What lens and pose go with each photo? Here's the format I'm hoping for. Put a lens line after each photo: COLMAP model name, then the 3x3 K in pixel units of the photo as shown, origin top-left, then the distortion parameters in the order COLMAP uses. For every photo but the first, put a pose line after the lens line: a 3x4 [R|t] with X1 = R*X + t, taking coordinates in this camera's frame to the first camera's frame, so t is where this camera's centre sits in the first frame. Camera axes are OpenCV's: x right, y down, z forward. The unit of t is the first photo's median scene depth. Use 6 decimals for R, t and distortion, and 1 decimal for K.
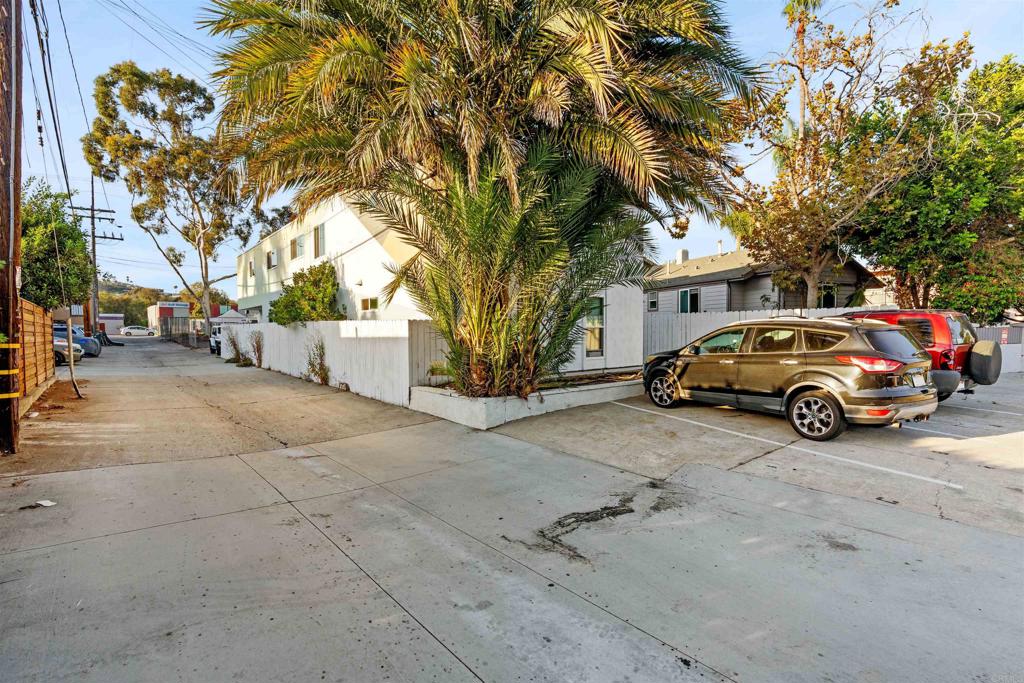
lens RADIAL K [[469.0, 0, 506.3], [0, 469.0, 371.3], [0, 0, 1]] dist [0.001693, 0.000506]
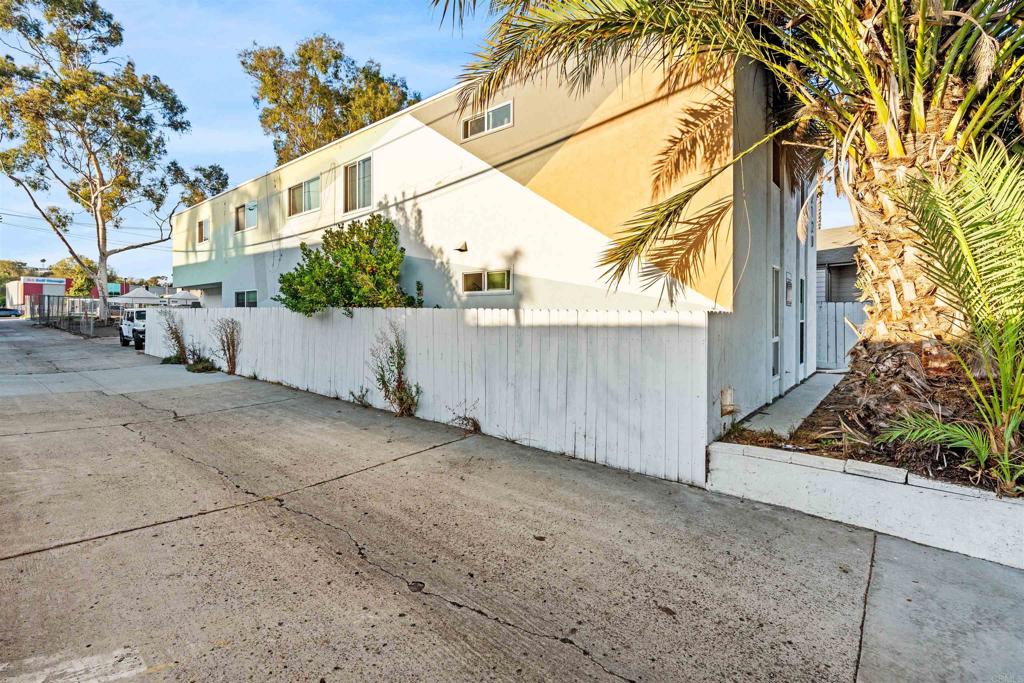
lens RADIAL K [[467.8, 0, 509.0], [0, 467.8, 333.3], [0, 0, 1]] dist [0.001106, 0.001796]
pose [[0.984925, 0.003640, 0.172946, -0.107464], [0.004656, 0.998859, -0.047536, -0.013655], [-0.172921, 0.047625, 0.983784, 0.116691]]
